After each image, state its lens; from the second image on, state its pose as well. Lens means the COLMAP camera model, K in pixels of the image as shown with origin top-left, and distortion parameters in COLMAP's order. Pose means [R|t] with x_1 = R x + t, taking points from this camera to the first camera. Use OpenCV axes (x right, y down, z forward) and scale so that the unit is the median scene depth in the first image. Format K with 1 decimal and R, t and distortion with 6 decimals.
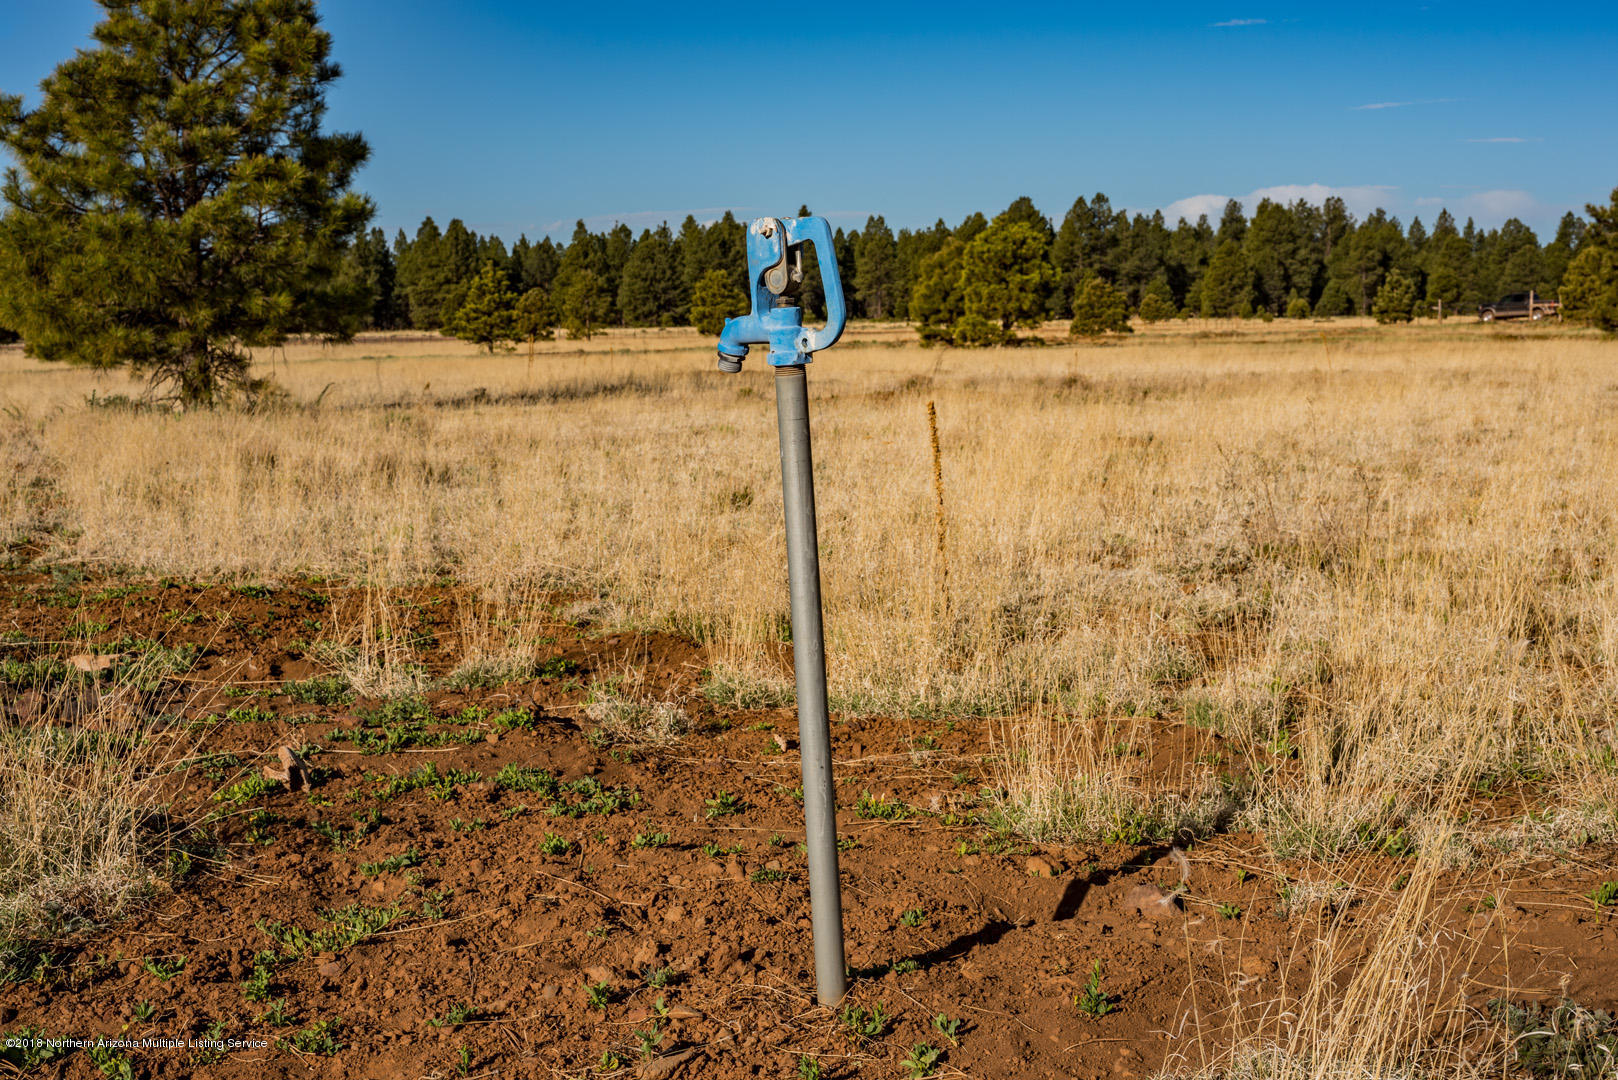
lens RADIAL K [[2333.4, 0, 802.7], [0, 2333.4, 536.2], [0, 0, 1]] dist [-0.112061, 0.097135]
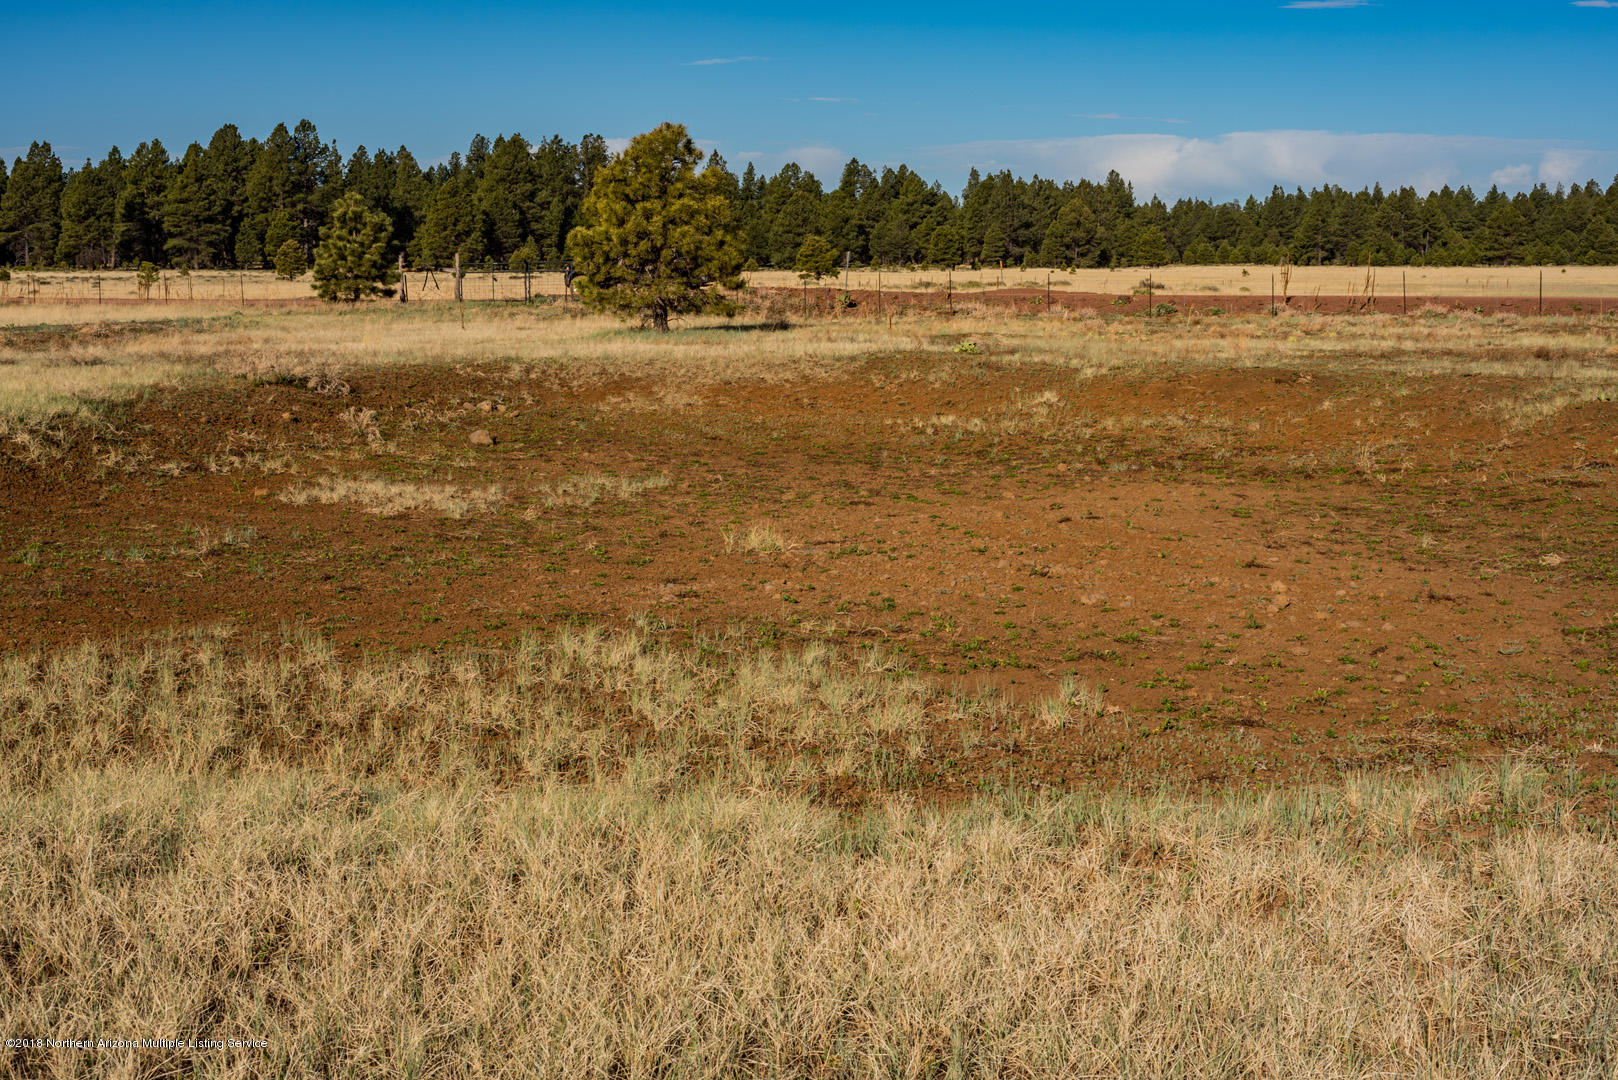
lens RADIAL K [[2333.4, 0, 802.7], [0, 2333.4, 536.2], [0, 0, 1]] dist [-0.112061, 0.097135]
pose [[0.958916, -0.014562, 0.283315, 0.061633], [0.008234, 0.999690, 0.023513, -0.015139], [-0.283569, -0.020214, 0.958739, 0.143205]]
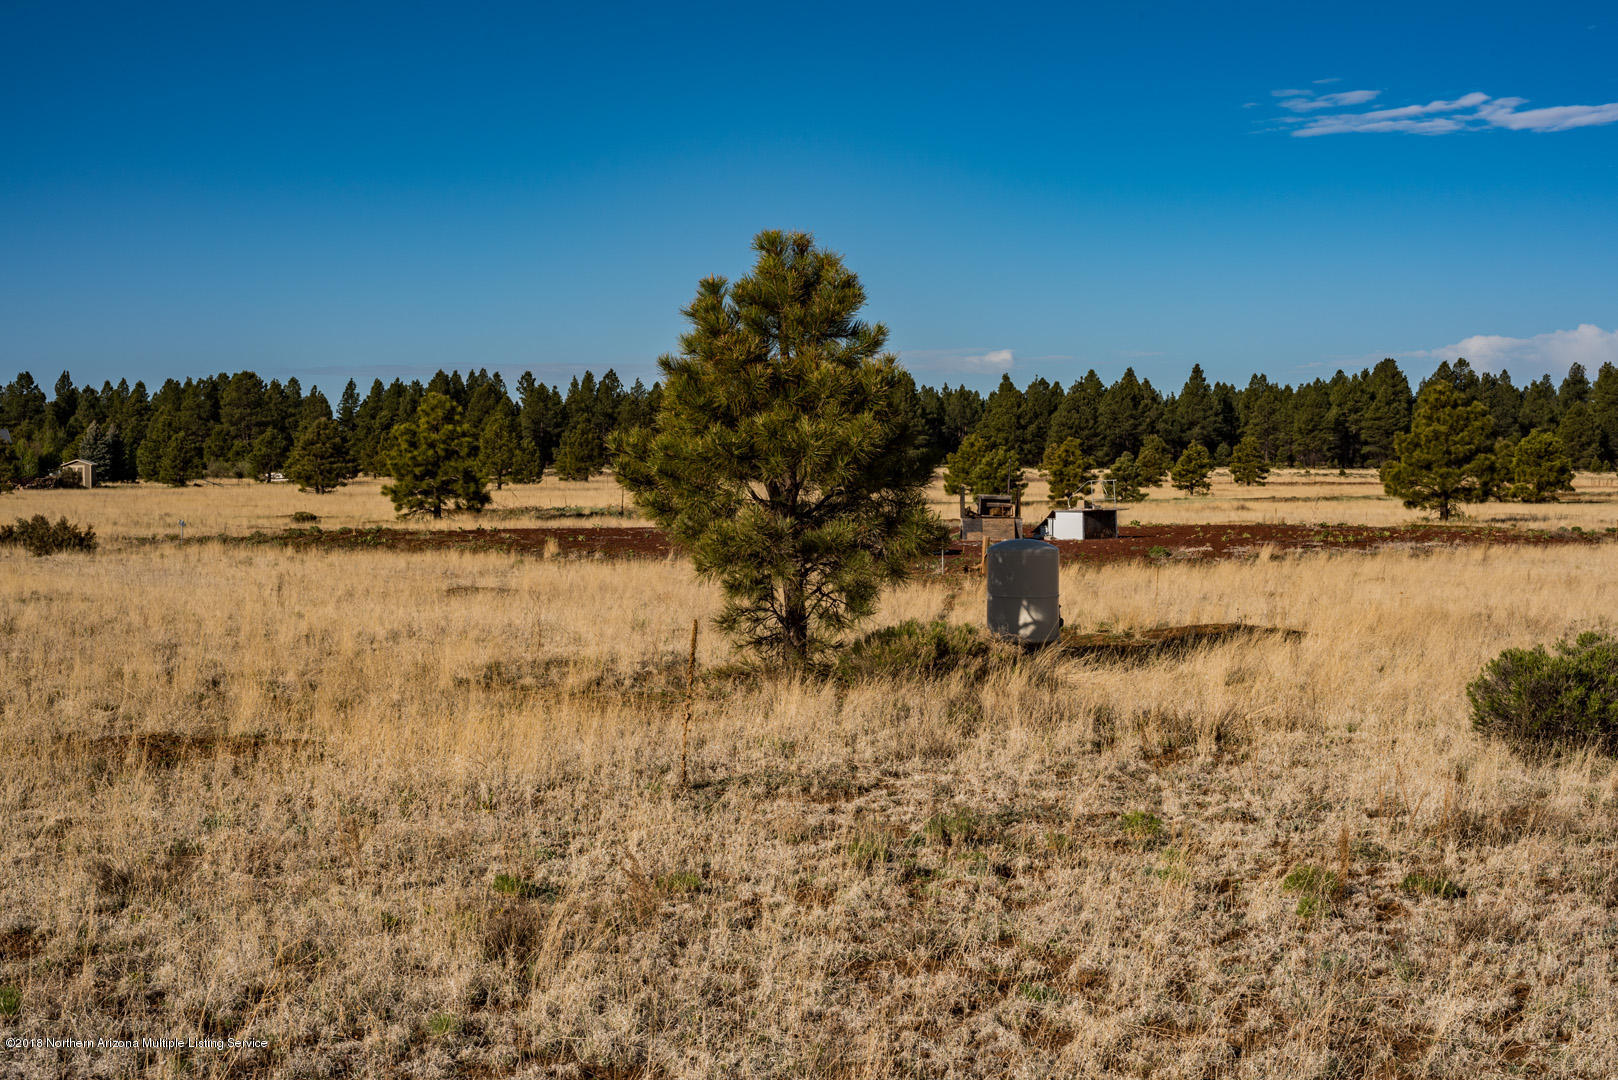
lens RADIAL K [[2333.4, 0, 802.7], [0, 2333.4, 536.2], [0, 0, 1]] dist [-0.112061, 0.097135]
pose [[0.991575, 0.025642, -0.126971, -0.045614], [-0.032823, 0.997958, -0.054788, 0.011297], [0.125307, 0.058494, 0.990392, -0.152706]]
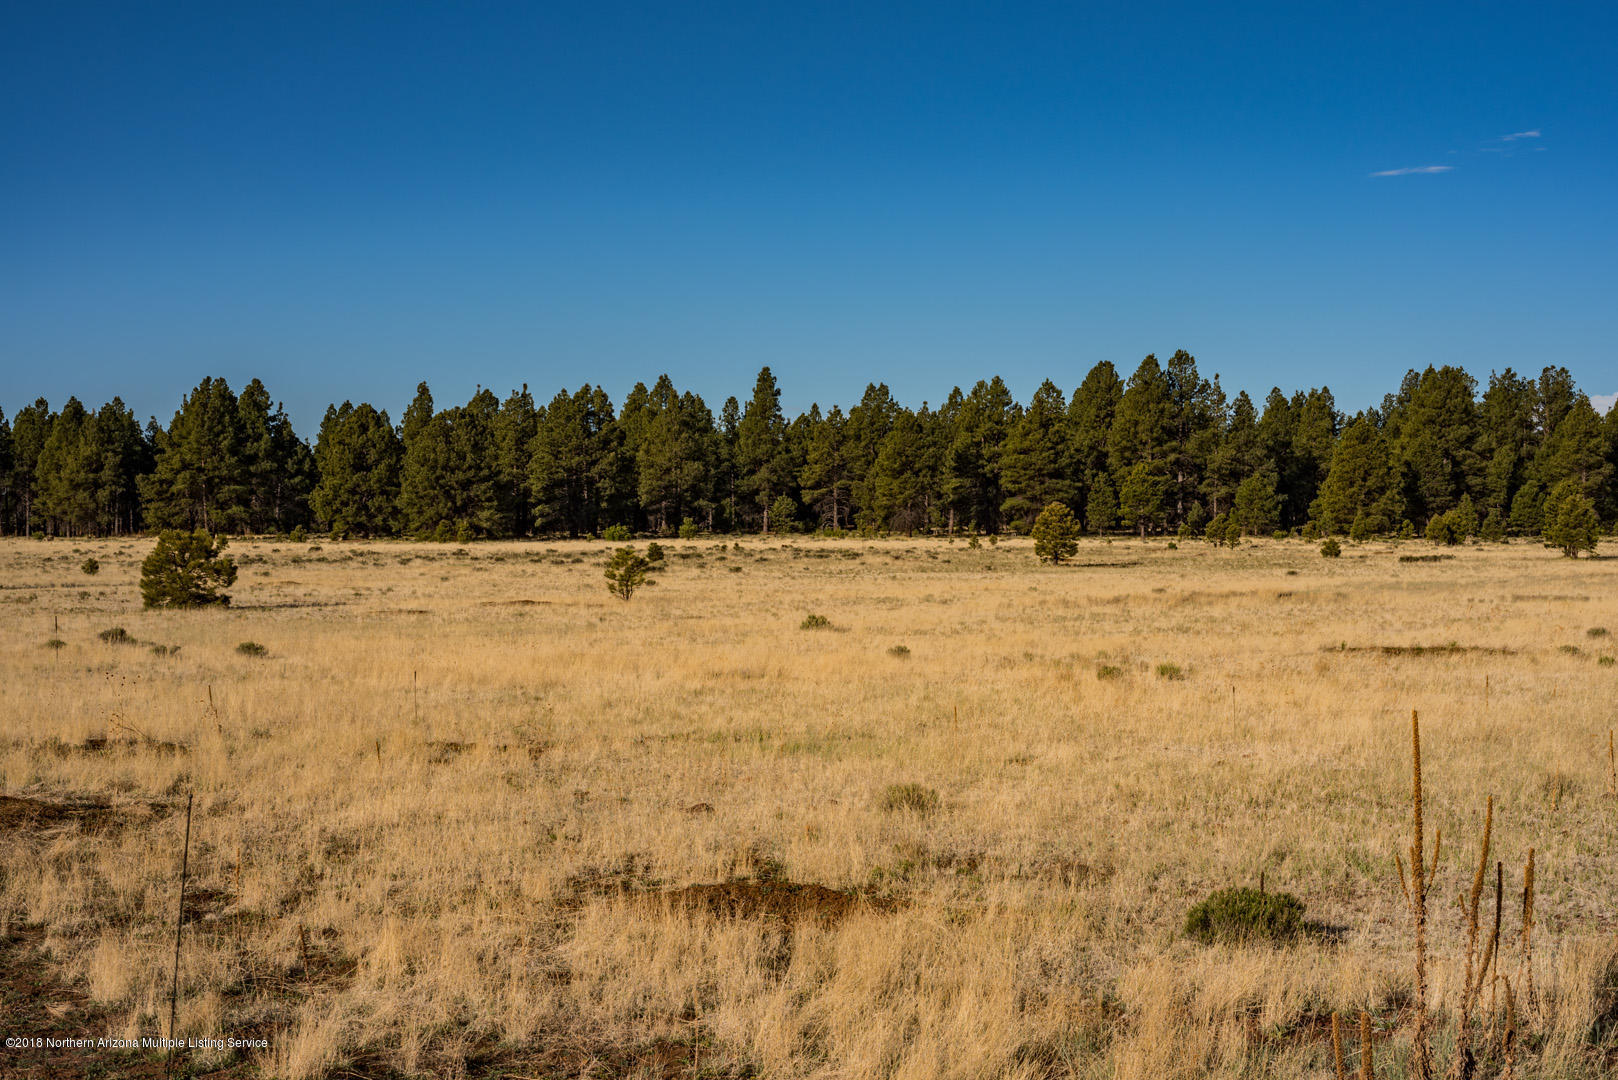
lens RADIAL K [[2333.4, 0, 802.7], [0, 2333.4, 536.2], [0, 0, 1]] dist [-0.112061, 0.097135]
pose [[0.992321, 0.016300, -0.122607, 0.103286], [-0.026527, 0.996259, -0.082247, -0.035177], [0.120808, 0.084868, 0.989041, 0.323278]]
